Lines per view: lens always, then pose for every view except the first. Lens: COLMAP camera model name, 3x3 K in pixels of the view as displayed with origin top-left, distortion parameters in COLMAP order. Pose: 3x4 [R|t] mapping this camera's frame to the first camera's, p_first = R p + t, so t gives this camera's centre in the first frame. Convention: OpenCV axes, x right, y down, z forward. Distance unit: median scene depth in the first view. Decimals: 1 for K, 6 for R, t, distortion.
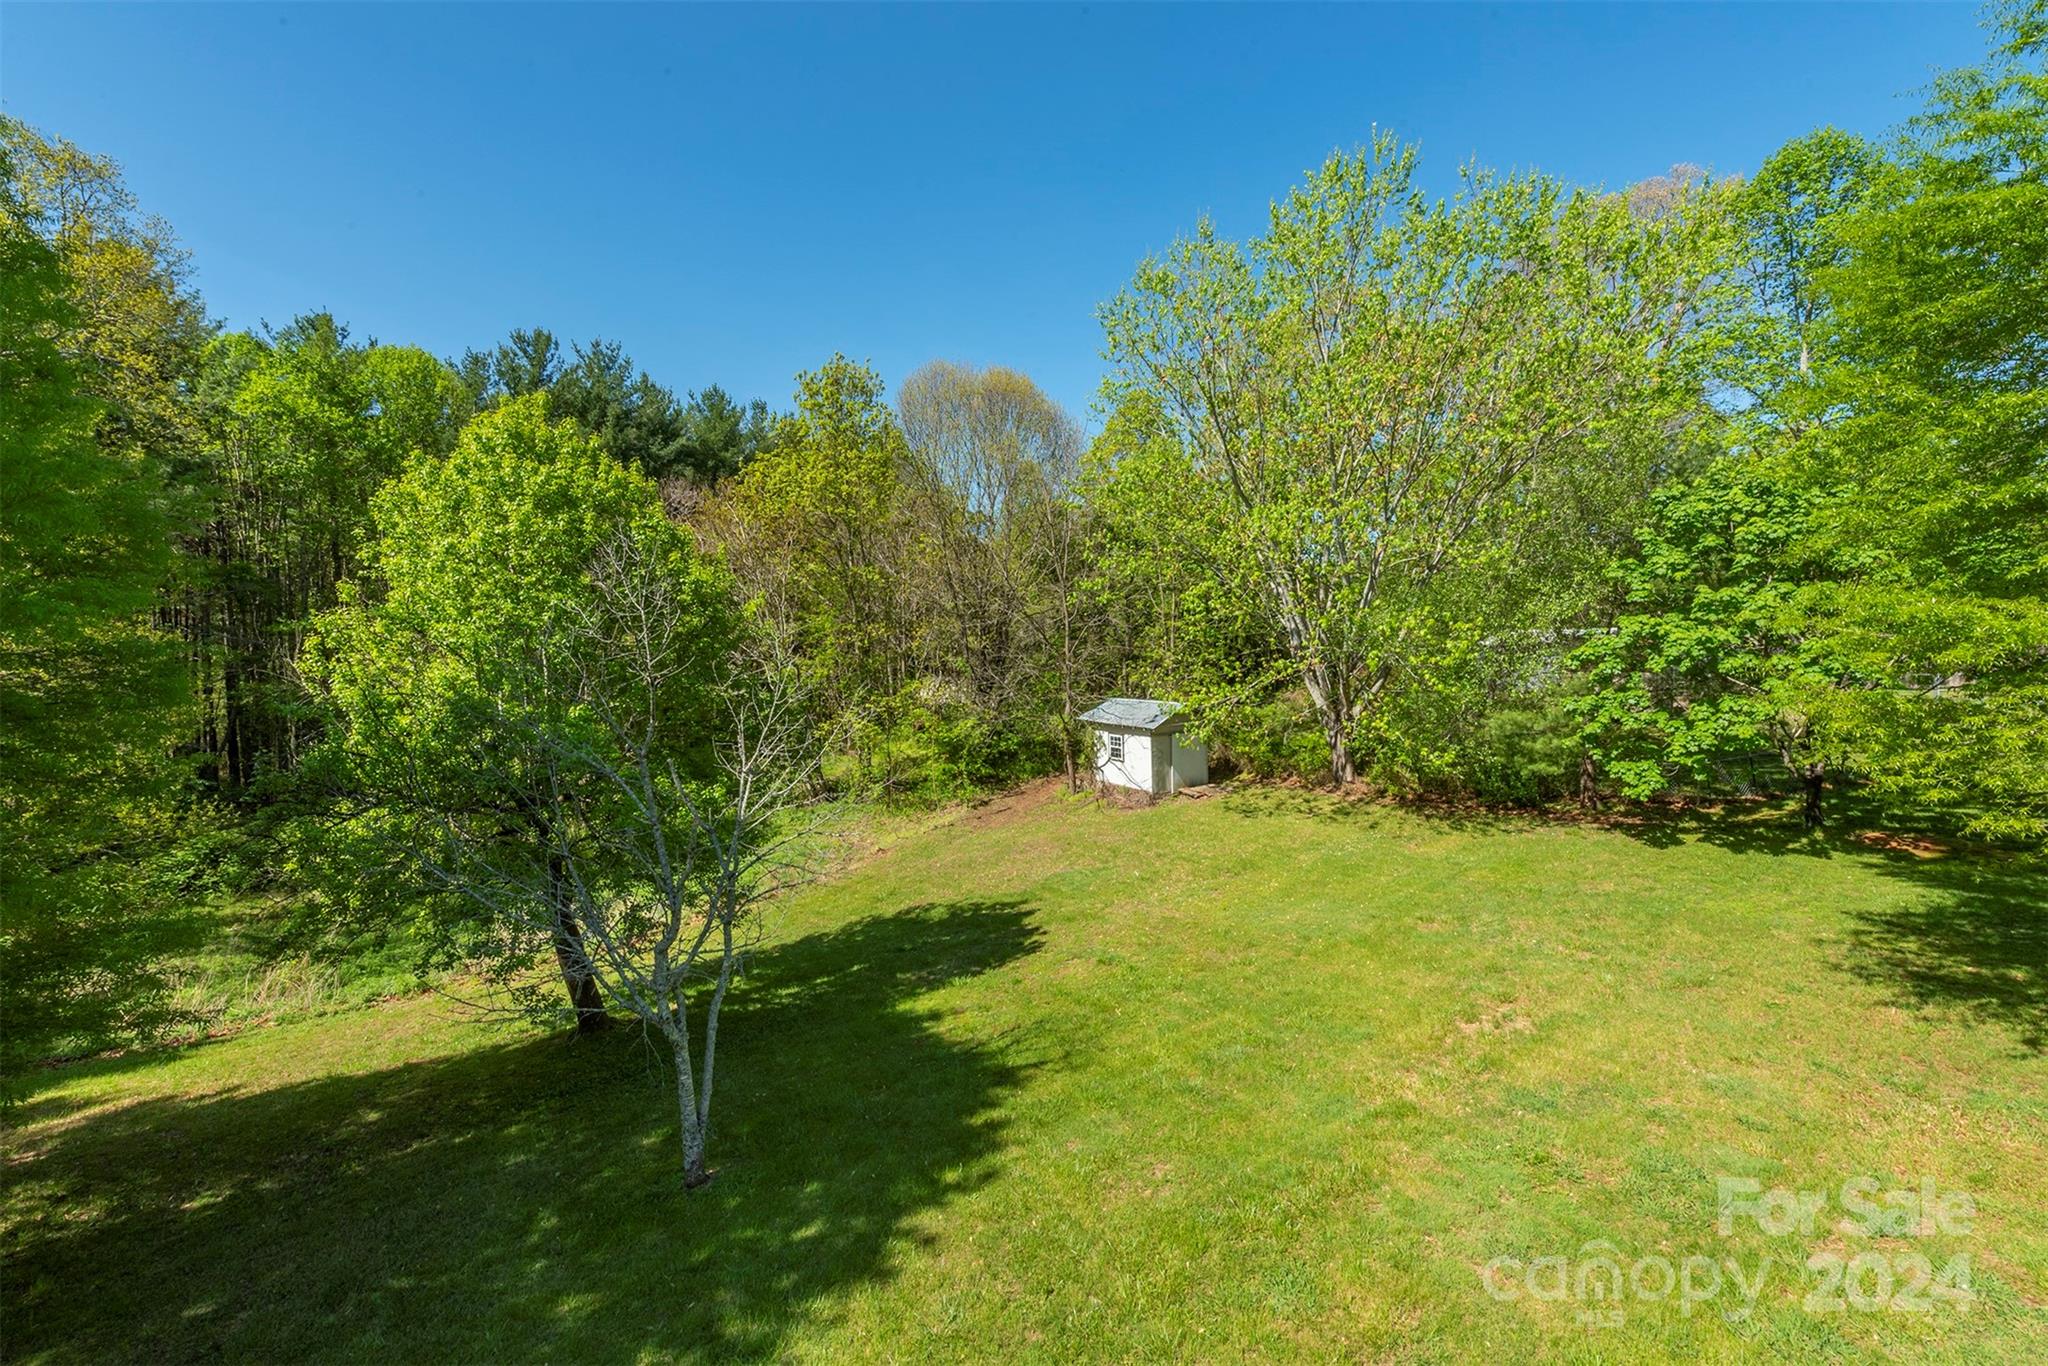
lens RADIAL K [[818.2, 0, 1027.9], [0, 818.2, 676.7], [0, 0, 1]] dist [0.014874, -0.003258]
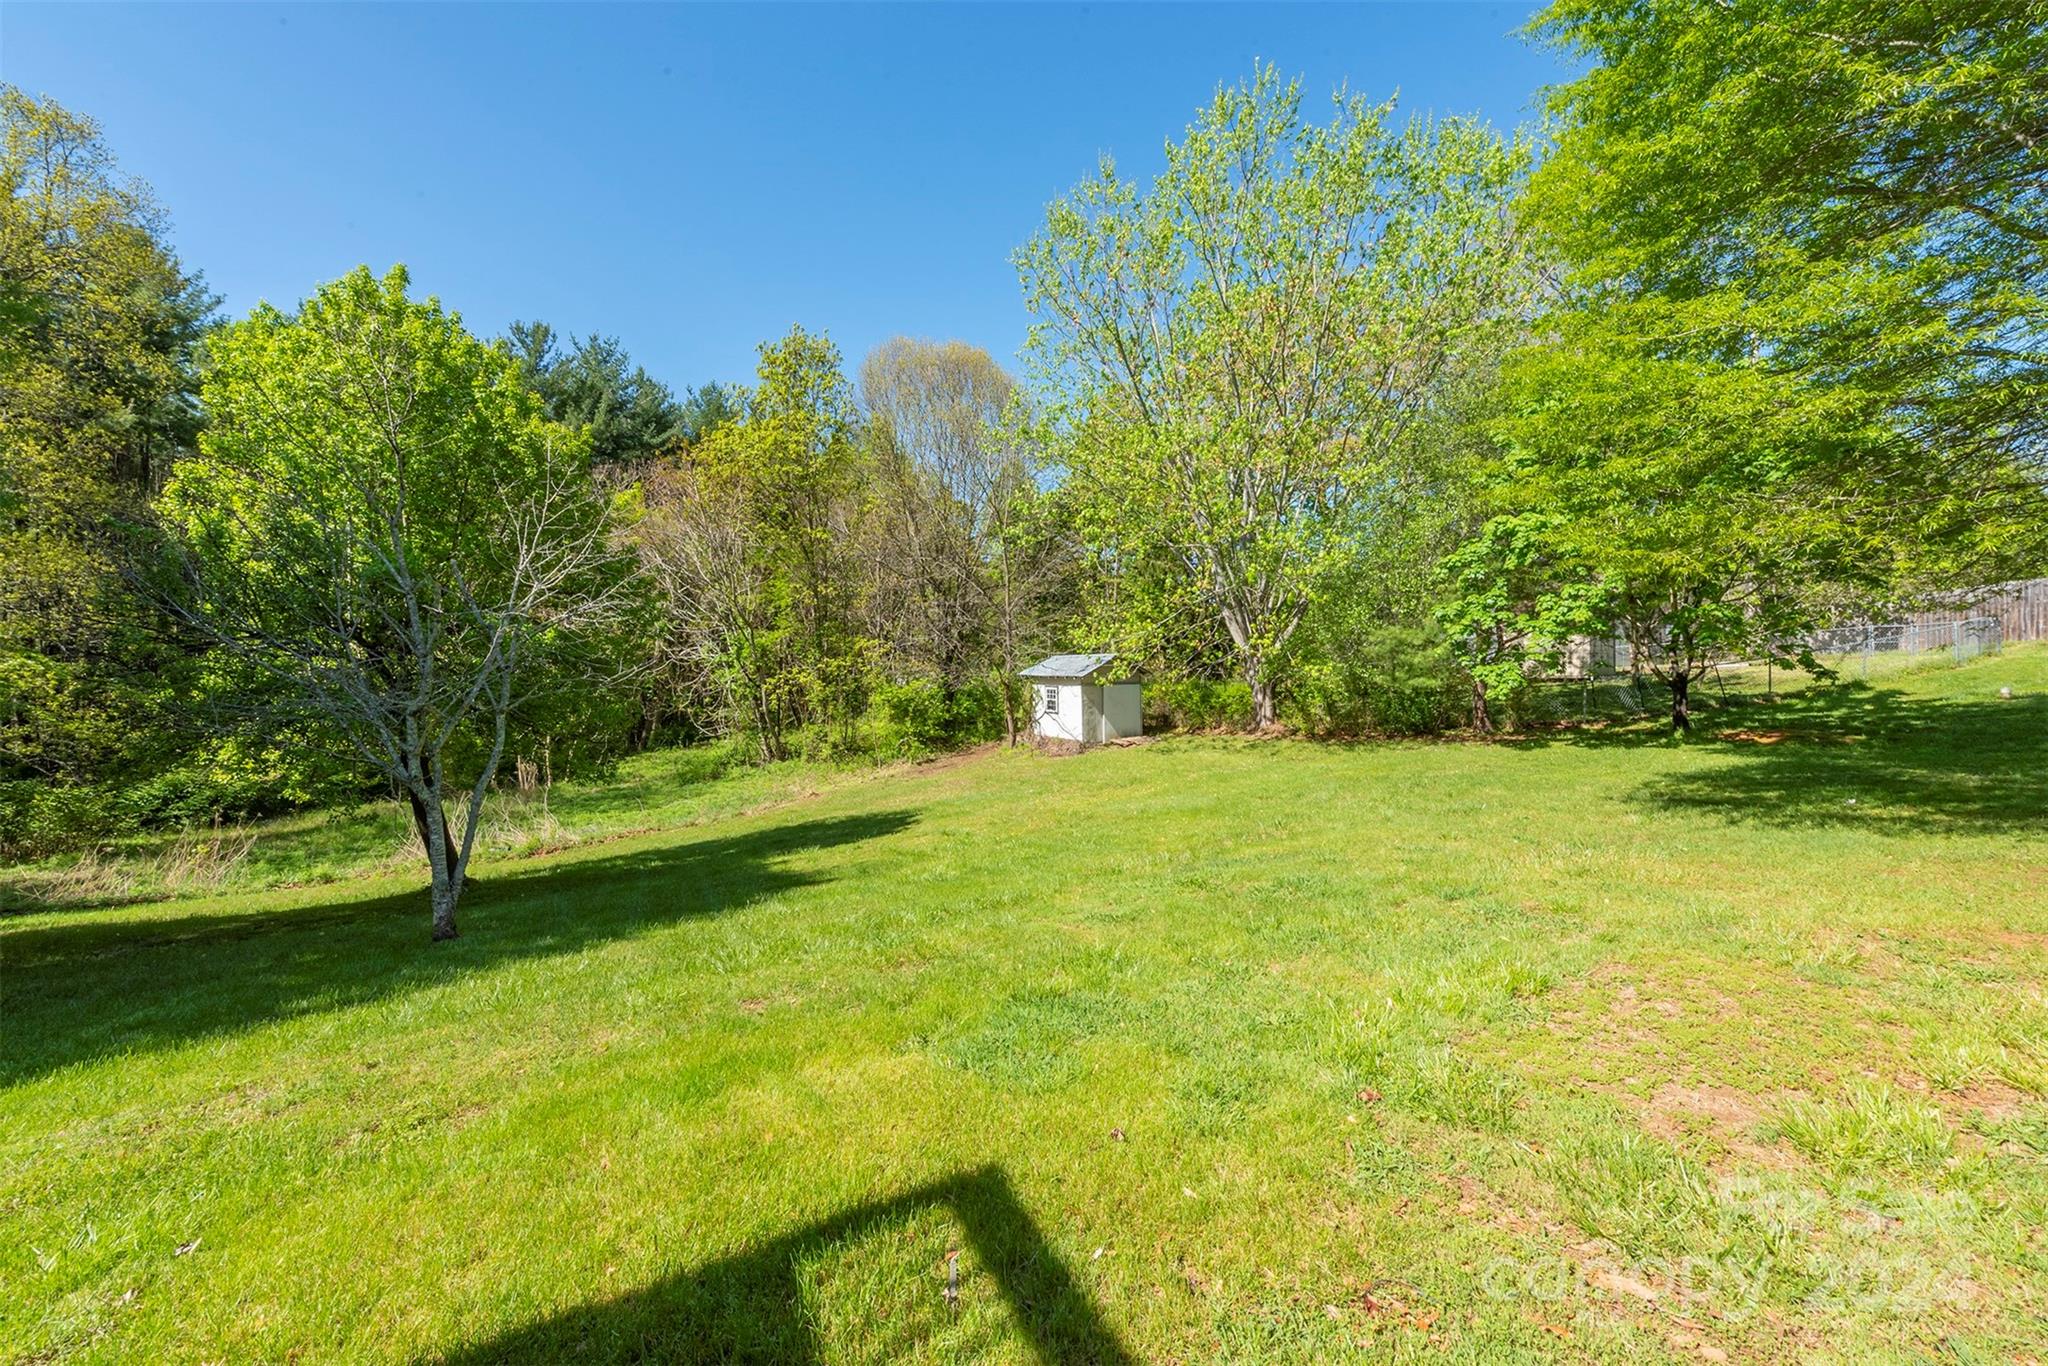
lens RADIAL K [[818.2, 0, 1014.8], [0, 818.2, 665.7], [0, 0, 1]] dist [0.014874, -0.003258]
pose [[0.999422, 0.009967, -0.032508, 0.098134], [-0.010940, 0.999493, -0.029887, 0.077714], [0.032194, 0.030225, 0.999025, -0.012504]]
